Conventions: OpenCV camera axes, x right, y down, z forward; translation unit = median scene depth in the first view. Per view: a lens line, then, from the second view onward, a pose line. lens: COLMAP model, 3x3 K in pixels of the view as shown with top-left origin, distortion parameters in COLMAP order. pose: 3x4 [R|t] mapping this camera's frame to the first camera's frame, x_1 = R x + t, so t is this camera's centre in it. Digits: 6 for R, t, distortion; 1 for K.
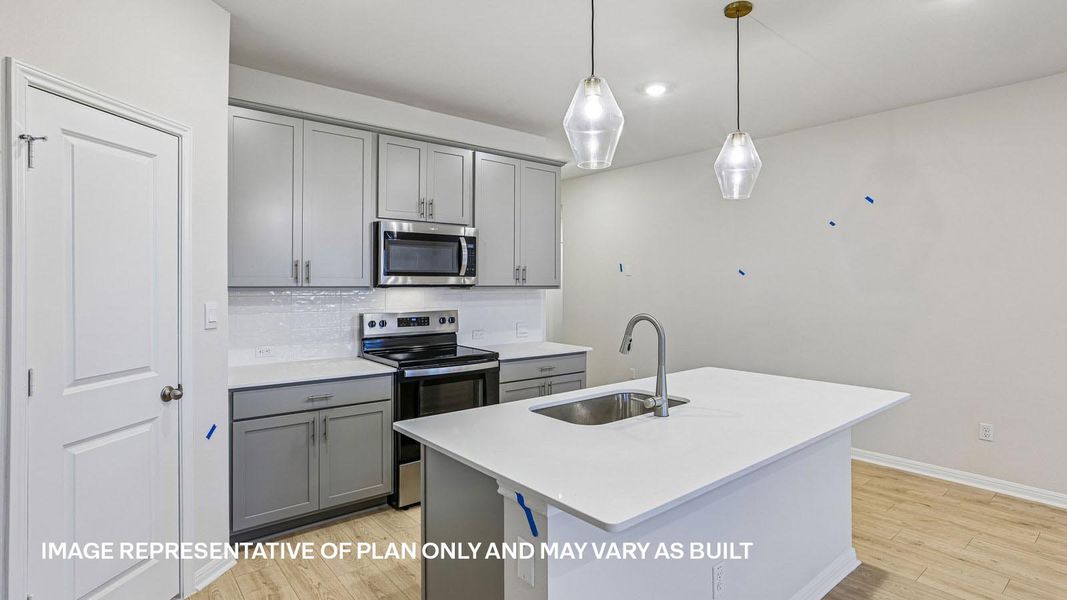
lens RADIAL K [[525.8, 0, 531.6], [0, 525.8, 288.9], [0, 0, 1]] dist [-0.030026, 0.004831]
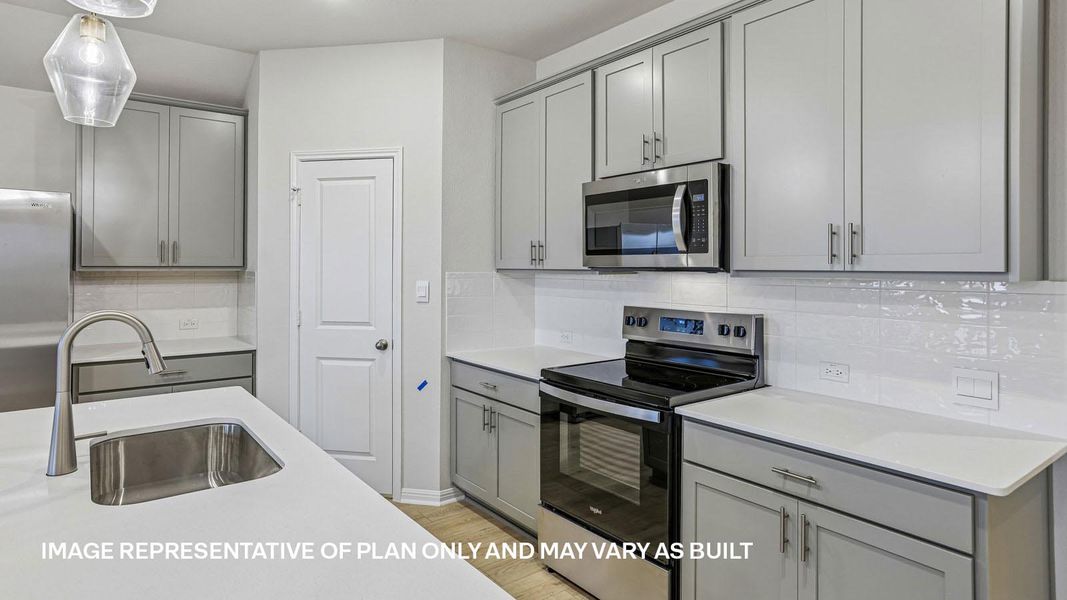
lens RADIAL K [[586.5, 0, 522.7], [0, 586.5, 263.3], [0, 0, 1]] dist [0.004040, 0.004127]
pose [[-0.043263, -0.011376, -0.998999, 0.565885], [-0.014687, 0.999834, -0.010749, -0.003416], [0.998956, 0.014208, -0.043423, 0.946498]]
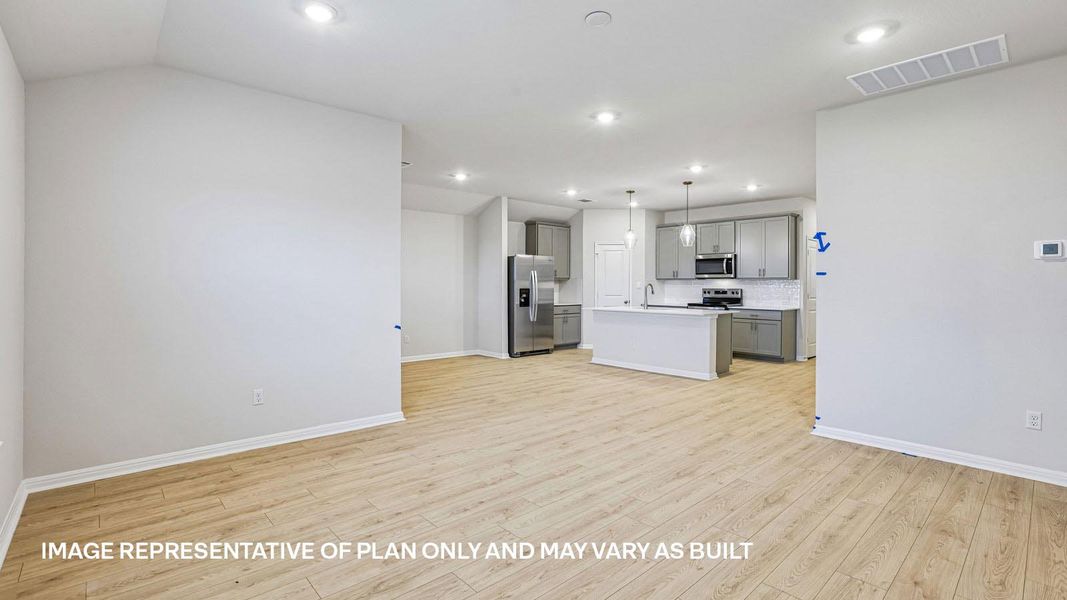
lens RADIAL K [[477.6, 0, 543.5], [0, 477.6, 290.3], [0, 0, 1]] dist [-0.024921, 0.007448]
pose [[0.067726, 0.008124, -0.997671, 2.267566], [-0.013048, 0.999889, 0.007256, 0.052226], [0.997619, 0.012527, 0.067825, -0.008560]]
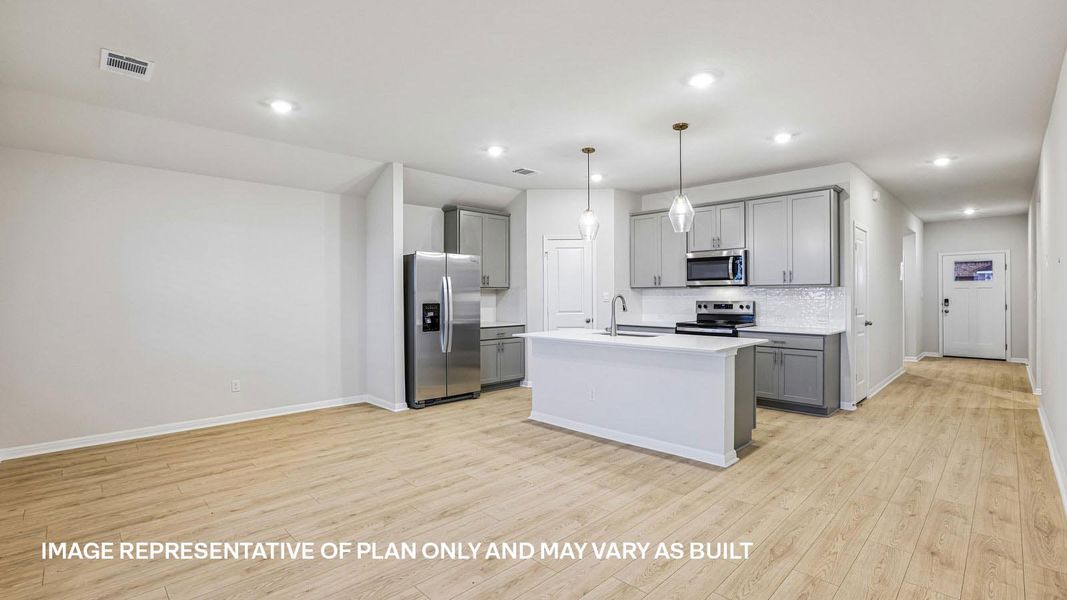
lens RADIAL K [[477.6, 0, 534.5], [0, 477.6, 297.1], [0, 0, 1]] dist [-0.024921, 0.007448]
pose [[0.100531, -0.000871, -0.994934, 1.458506], [-0.006216, 0.999980, -0.001504, 0.042061], [0.994914, 0.006335, 0.100524, 0.243286]]
